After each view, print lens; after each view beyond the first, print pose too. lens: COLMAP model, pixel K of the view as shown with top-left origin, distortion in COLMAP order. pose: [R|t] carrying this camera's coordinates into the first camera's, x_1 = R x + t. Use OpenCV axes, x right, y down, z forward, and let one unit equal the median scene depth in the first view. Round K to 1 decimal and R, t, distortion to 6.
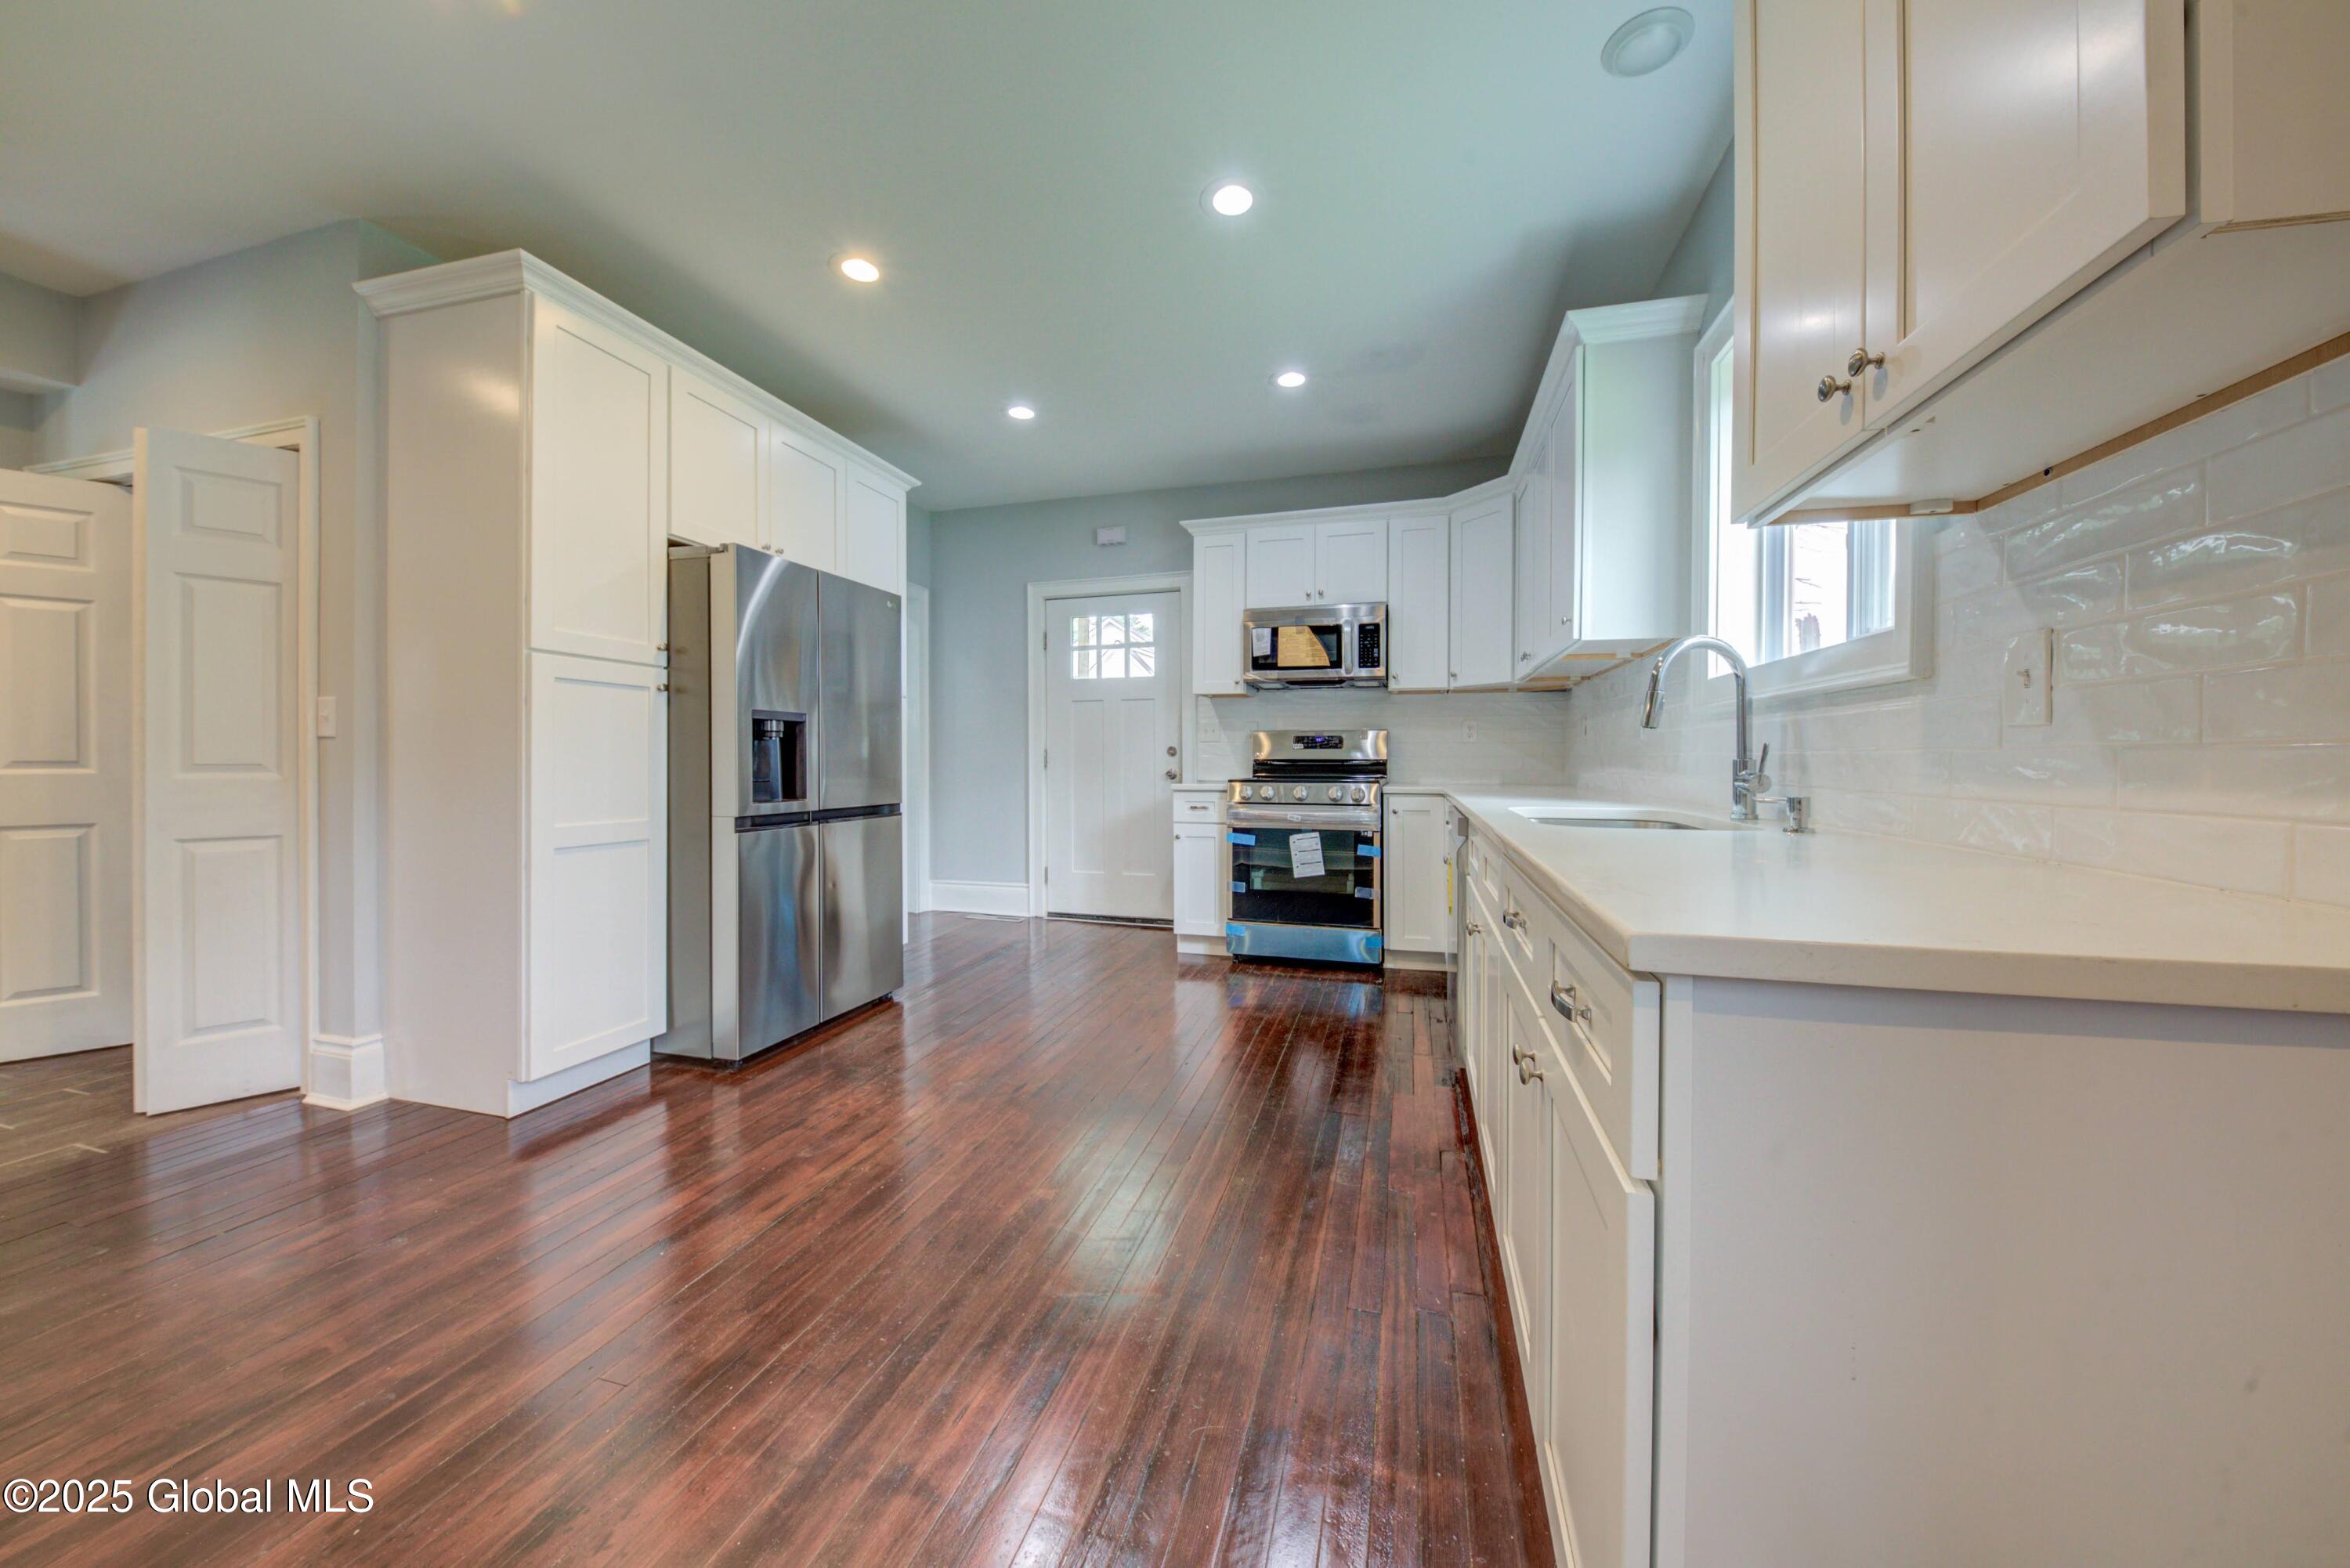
lens RADIAL K [[812.5, 0, 1212.3], [0, 812.5, 756.0], [0, 0, 1]] dist [0.001666, -0.002071]
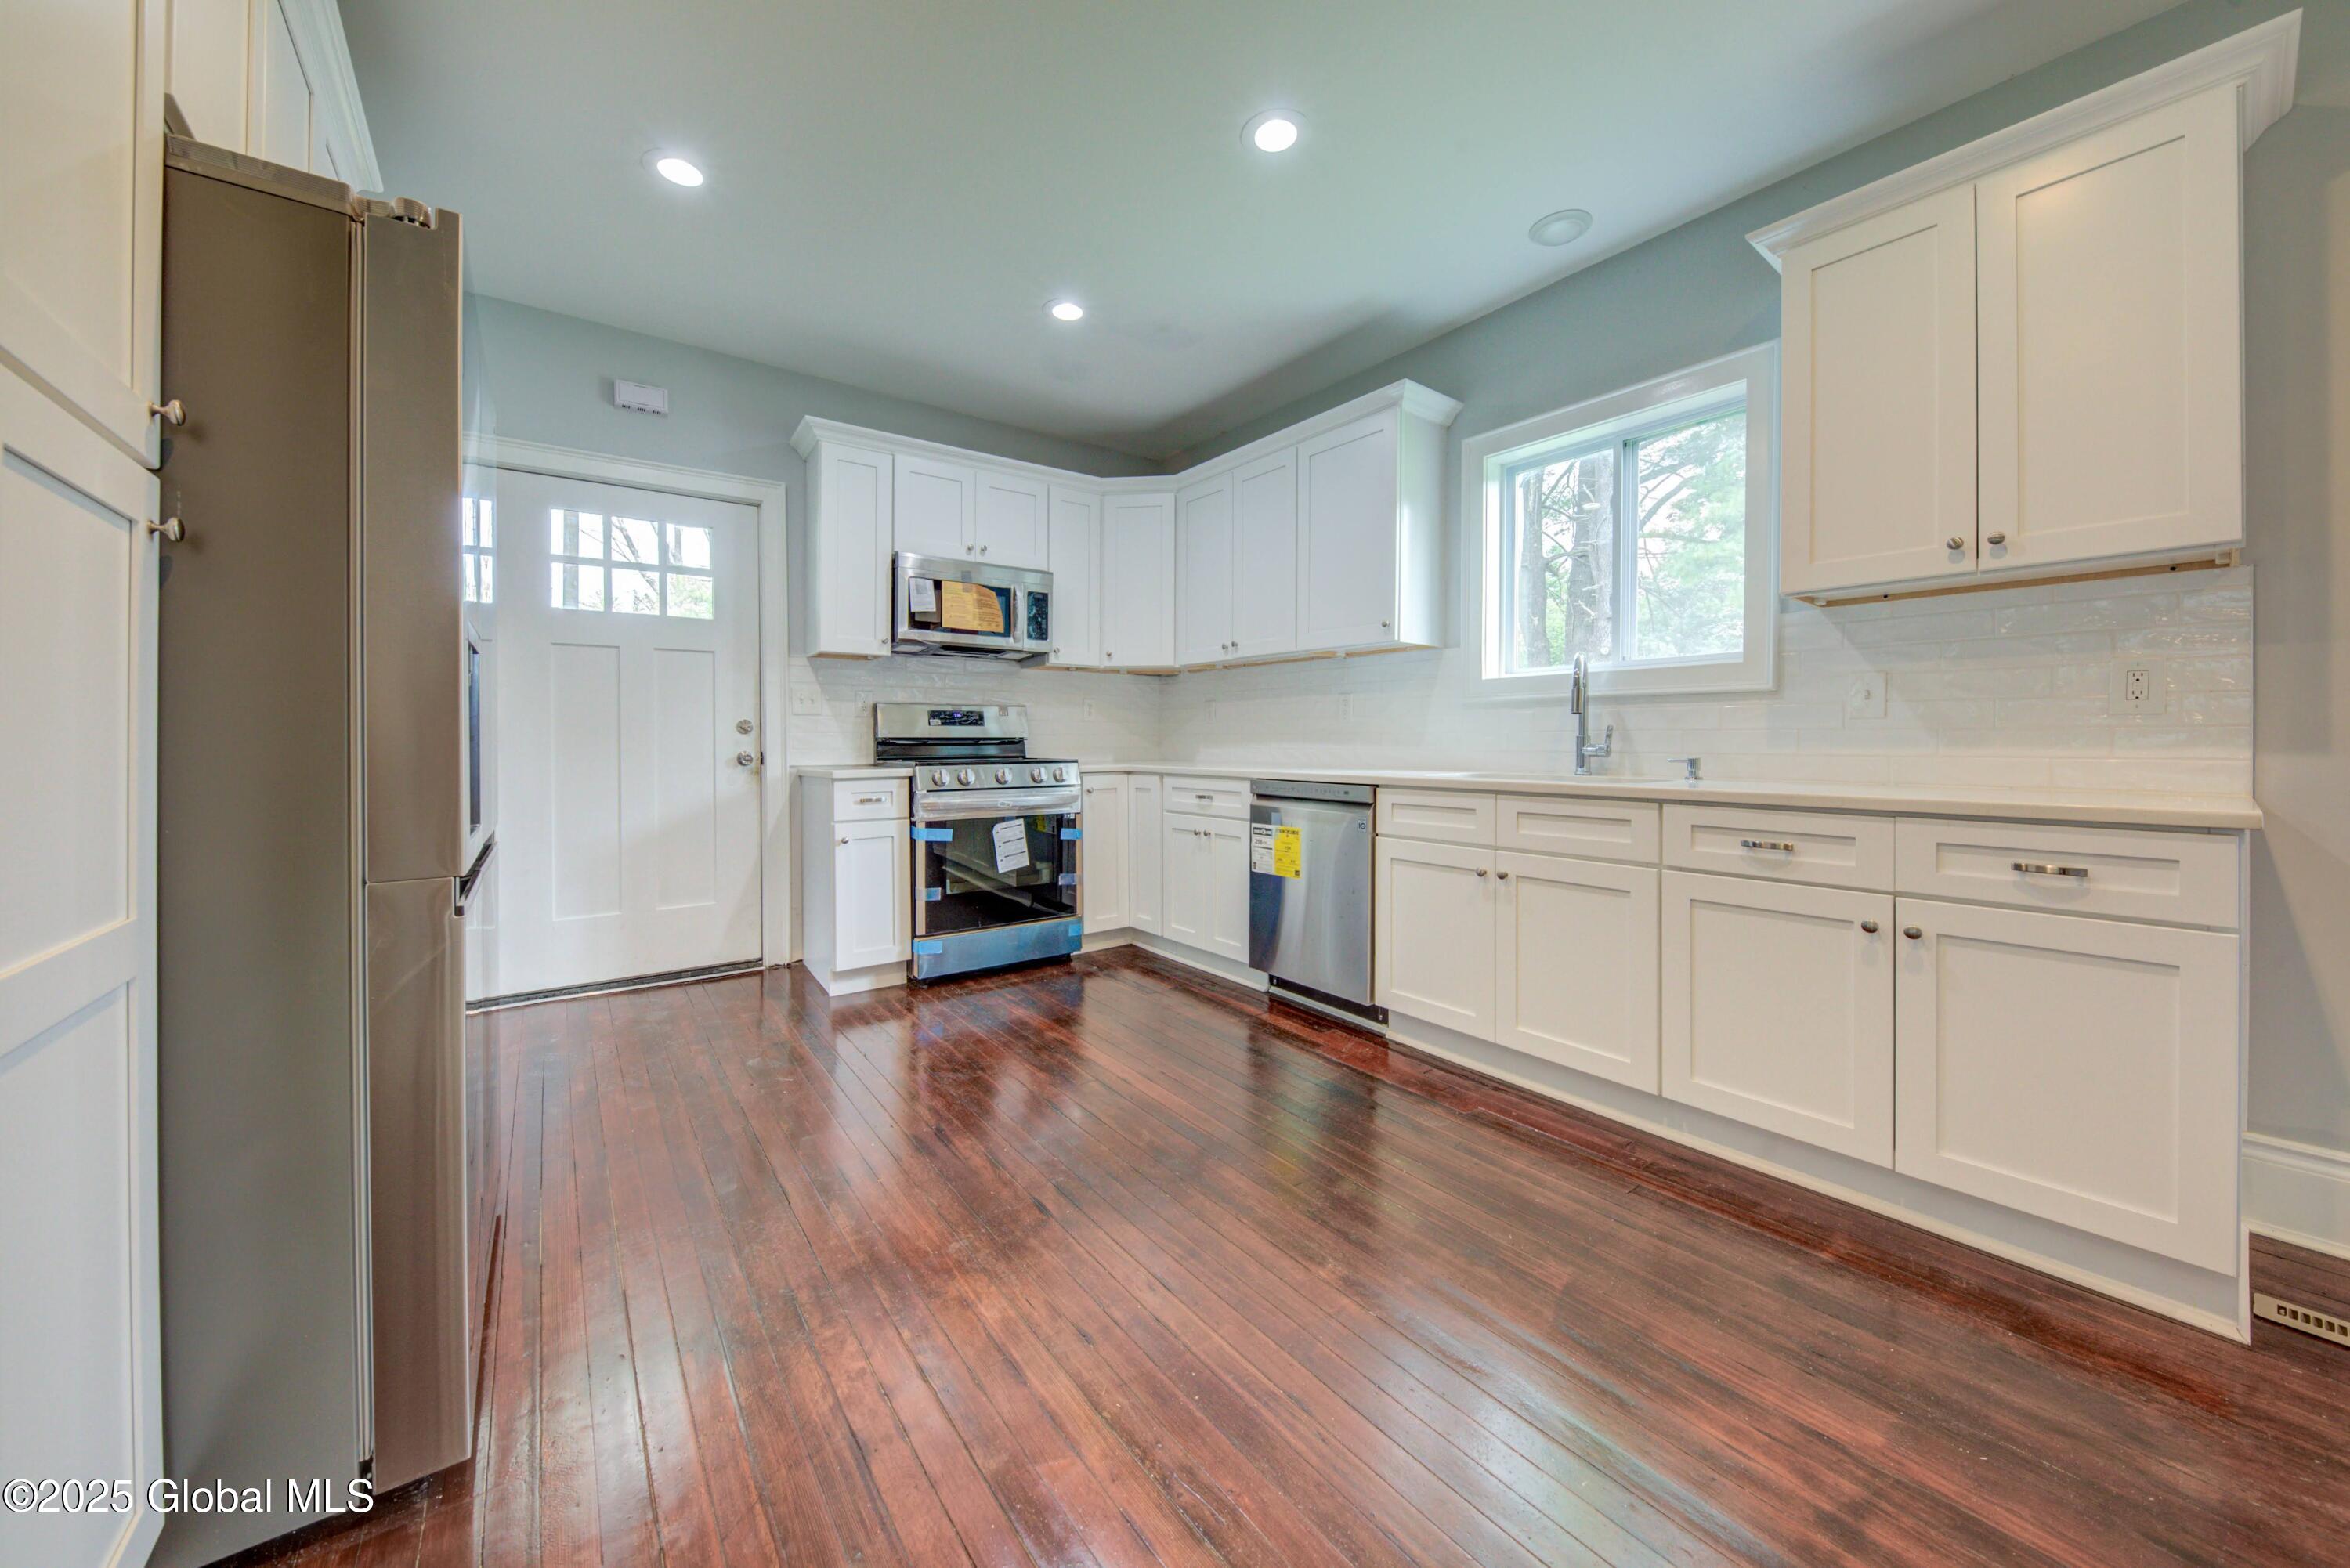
lens RADIAL K [[812.5, 0, 1177.6], [0, 812.5, 737.9], [0, 0, 1]] dist [0.001666, -0.002071]
pose [[0.614689, -0.000328, 0.788769, -0.664032], [-0.001884, 0.999996, 0.001884, 0.003970], [-0.788767, -0.002644, 0.614686, 0.444833]]
